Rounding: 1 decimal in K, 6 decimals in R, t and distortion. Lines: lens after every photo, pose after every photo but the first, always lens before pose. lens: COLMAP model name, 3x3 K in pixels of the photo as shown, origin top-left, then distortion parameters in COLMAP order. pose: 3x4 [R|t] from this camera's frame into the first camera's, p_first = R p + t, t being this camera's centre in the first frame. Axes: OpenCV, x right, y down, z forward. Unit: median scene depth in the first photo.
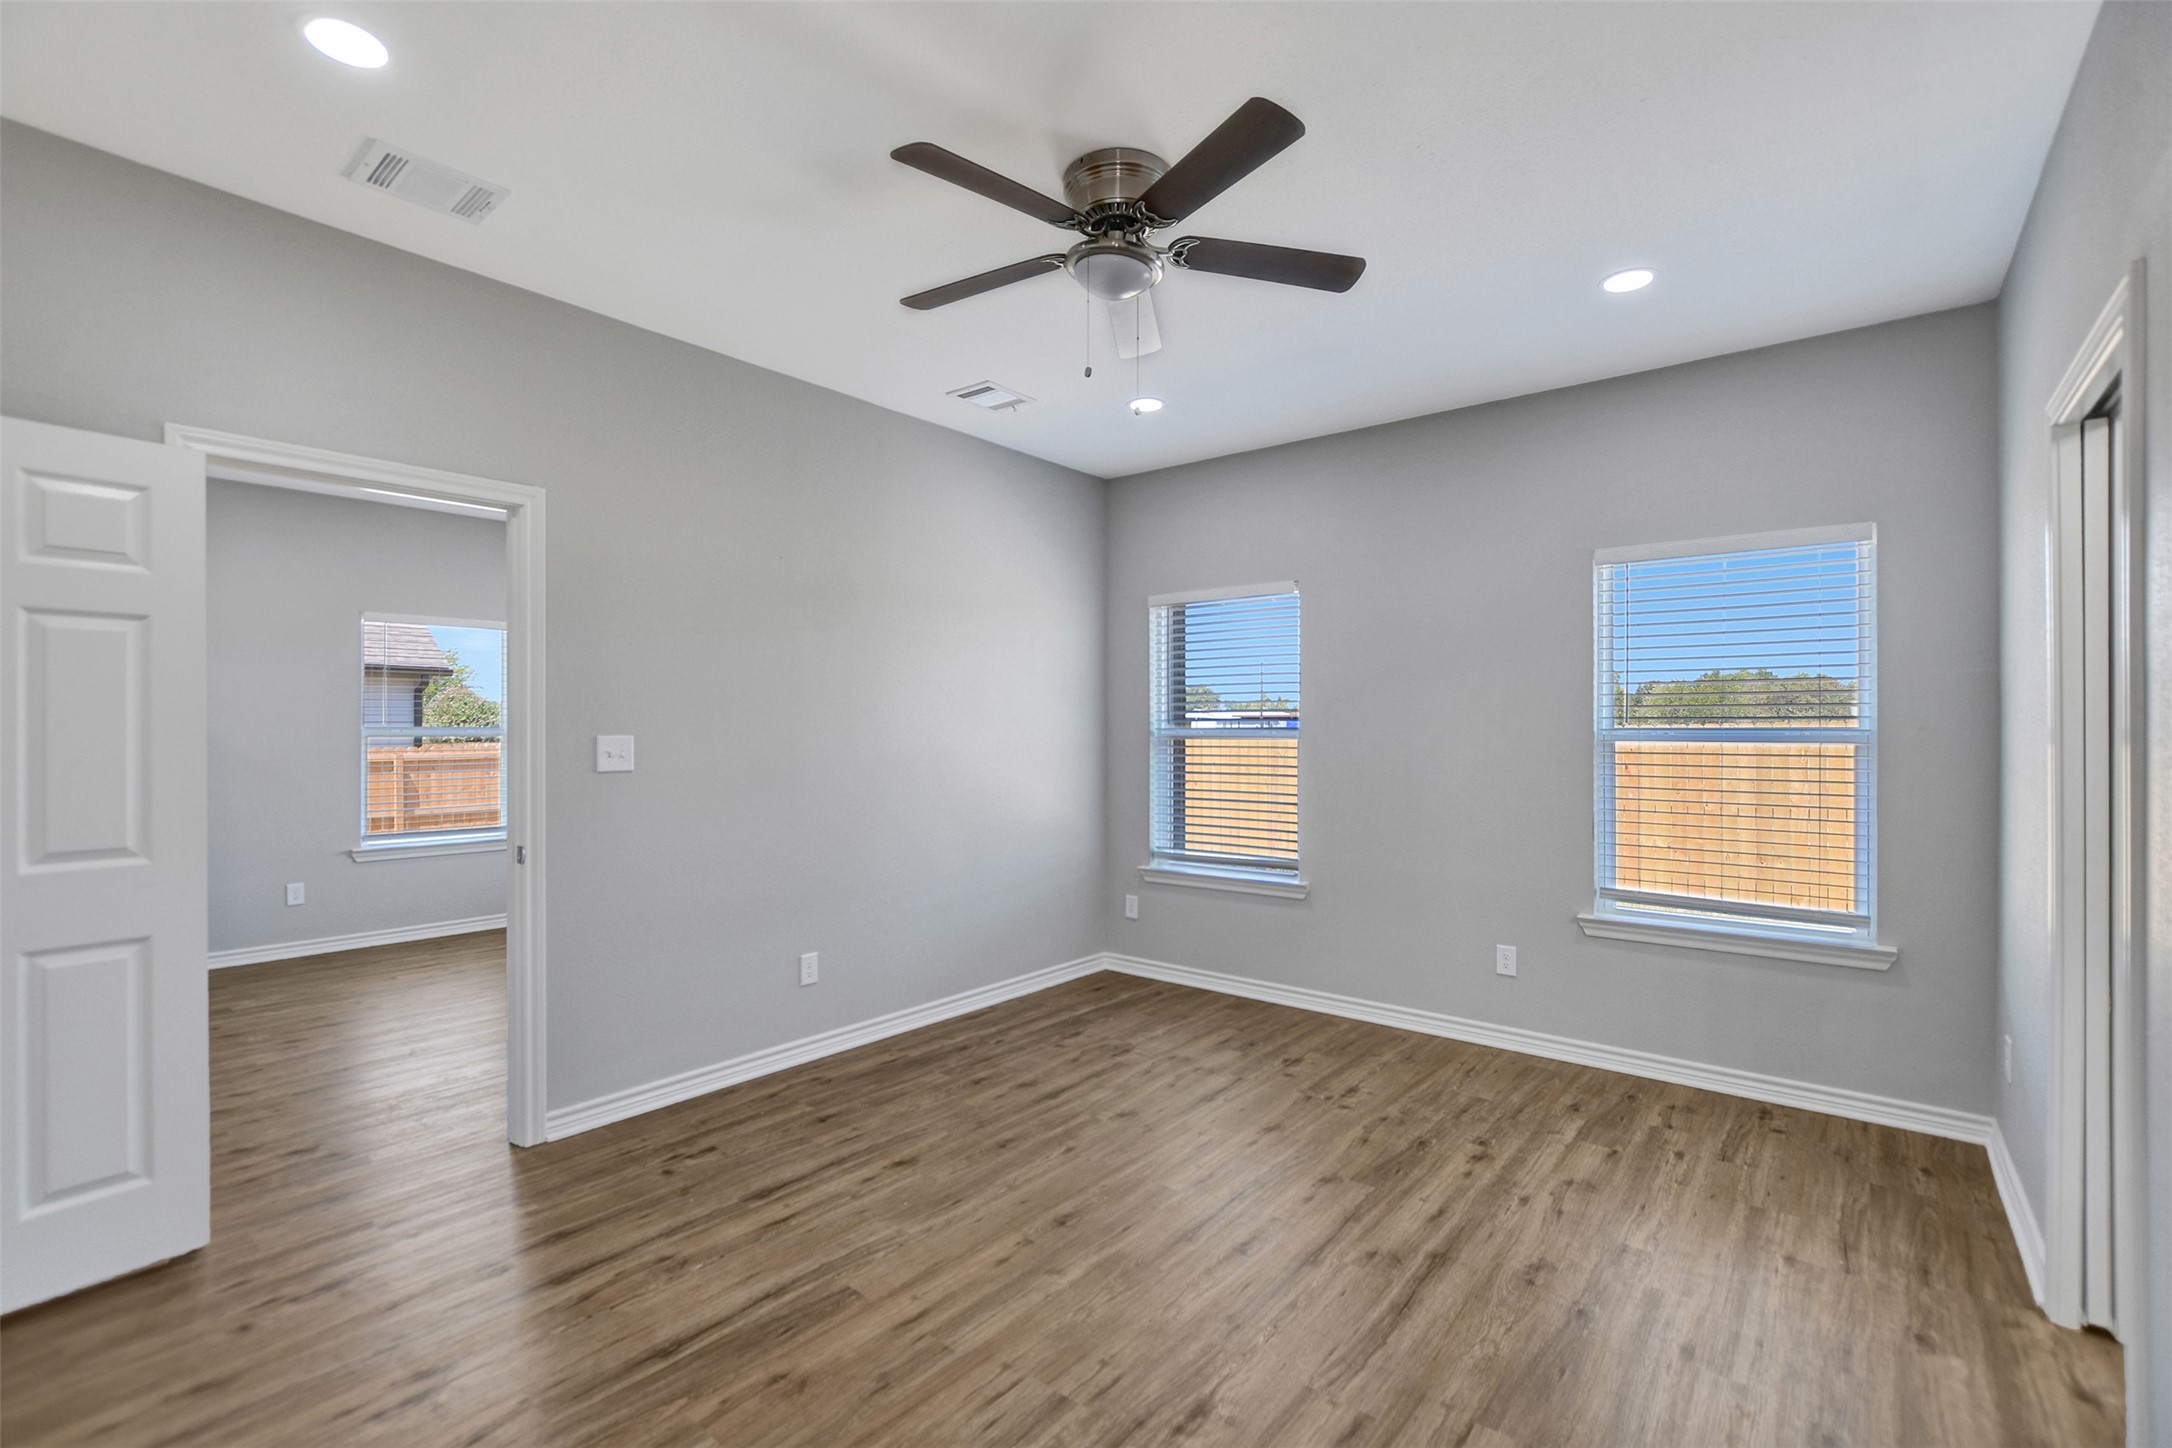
lens RADIAL K [[947.9, 0, 1075.8], [0, 947.9, 740.5], [0, 0, 1]] dist [-0.006722, 0.000222]
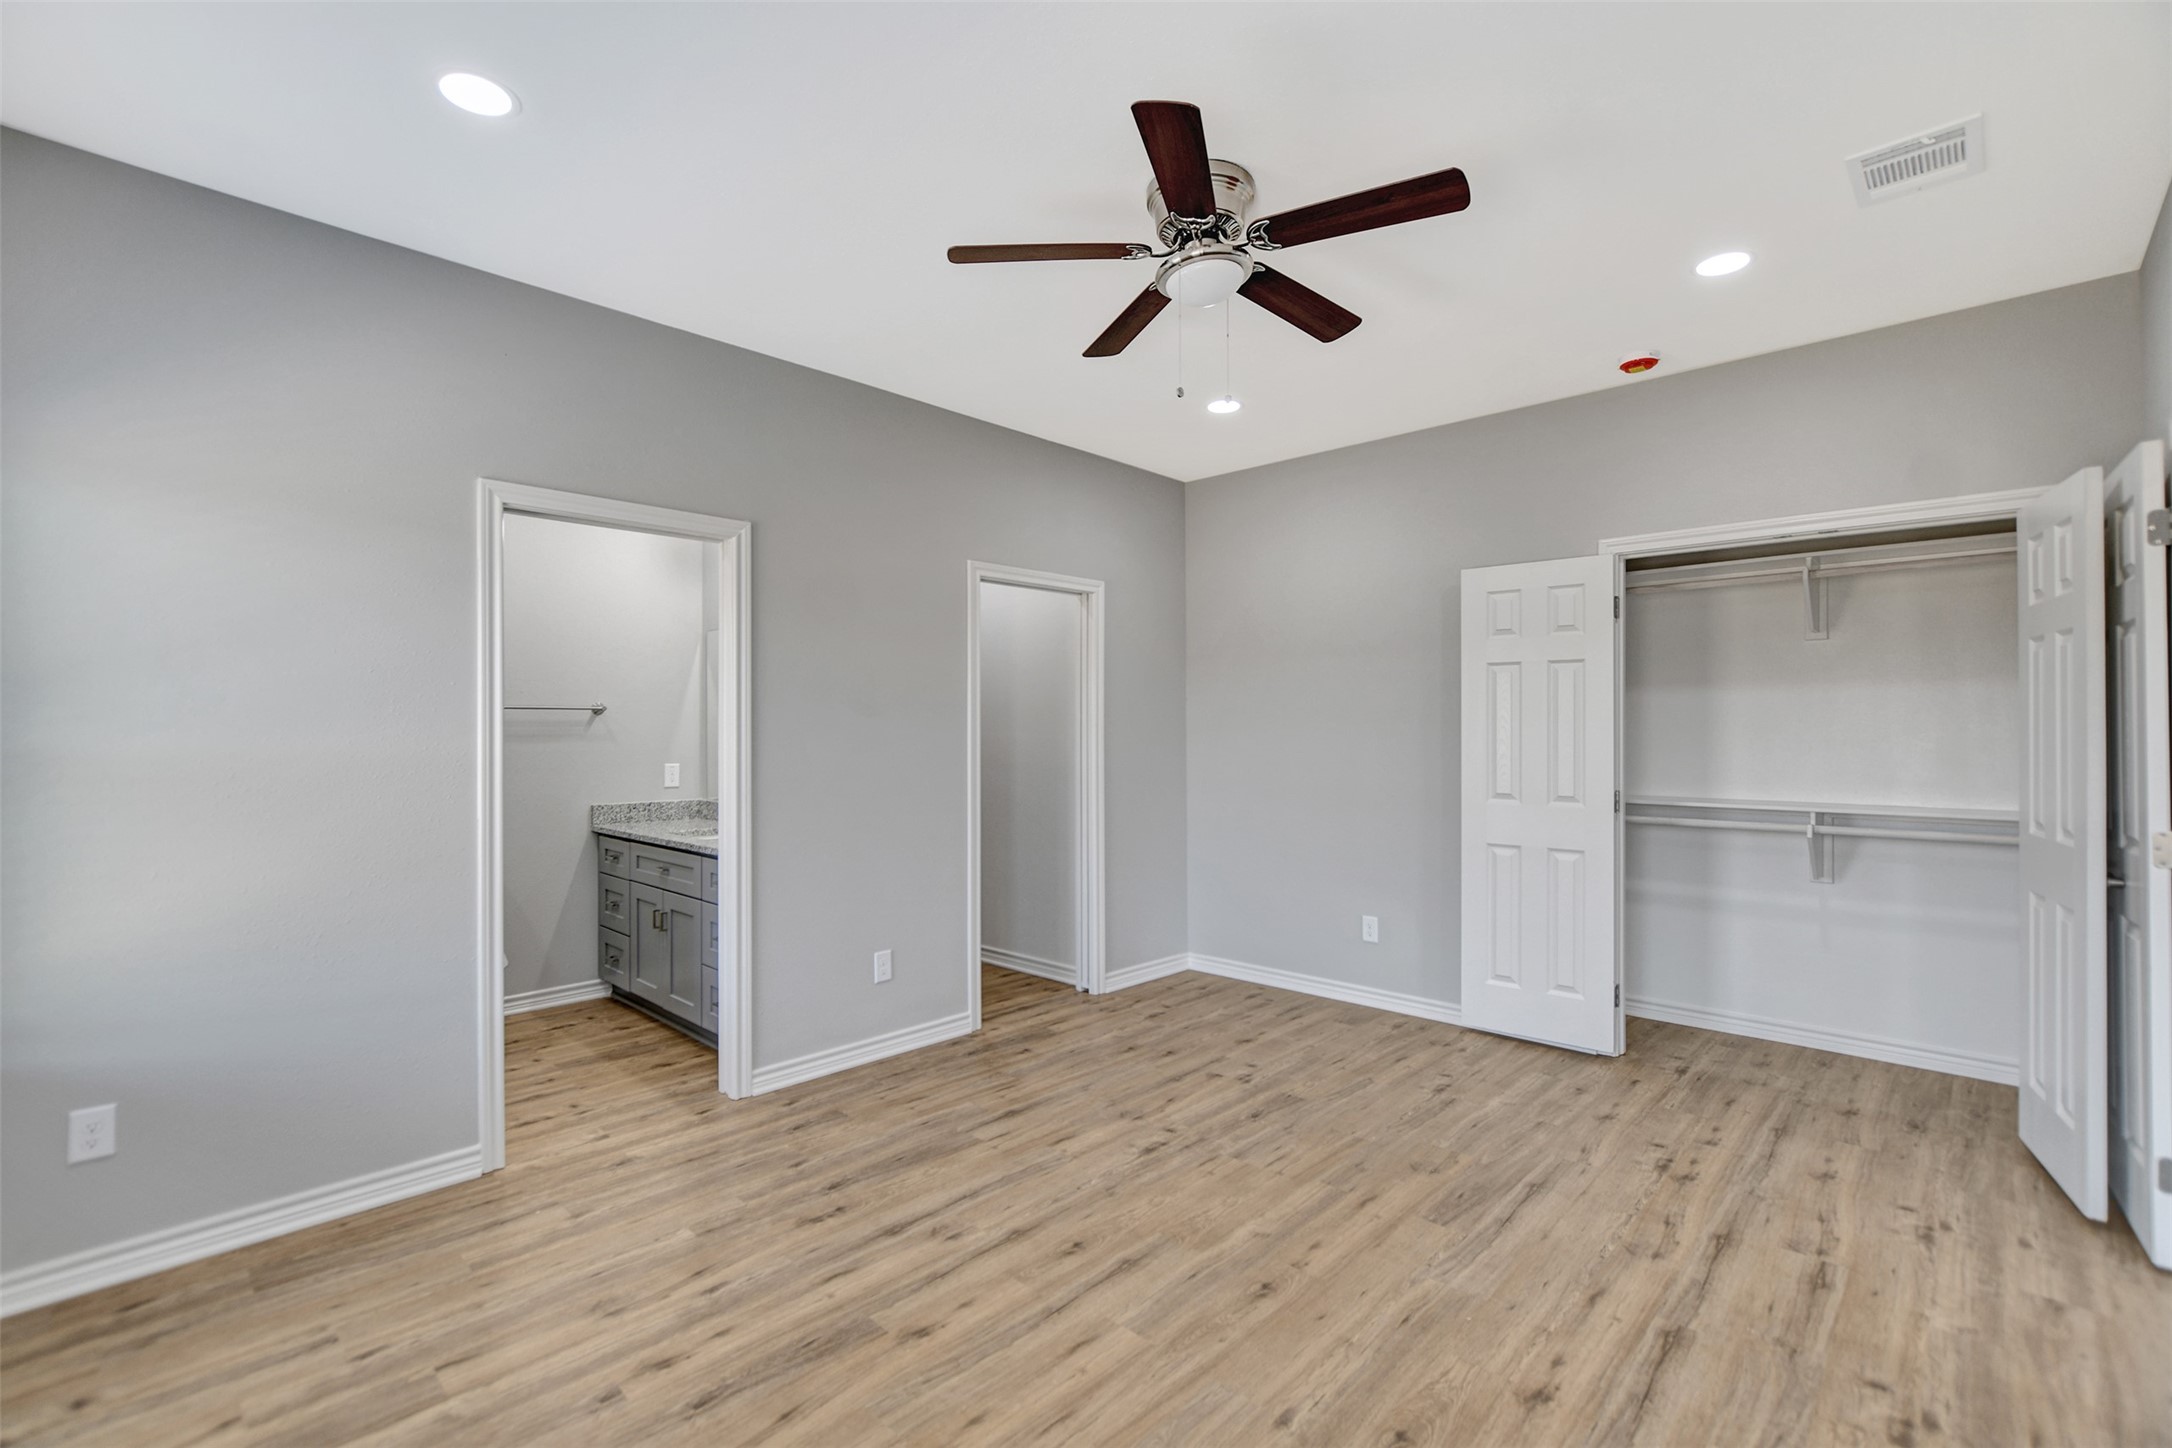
lens RADIAL K [[947.9, 0, 1075.8], [0, 947.9, 740.5], [0, 0, 1]] dist [-0.006722, 0.000222]
pose [[-0.996740, -0.001223, 0.080666, 0.090806], [0.000648, 0.999731, 0.023163, -0.019546], [-0.080673, 0.023140, -0.996472, 1.867356]]
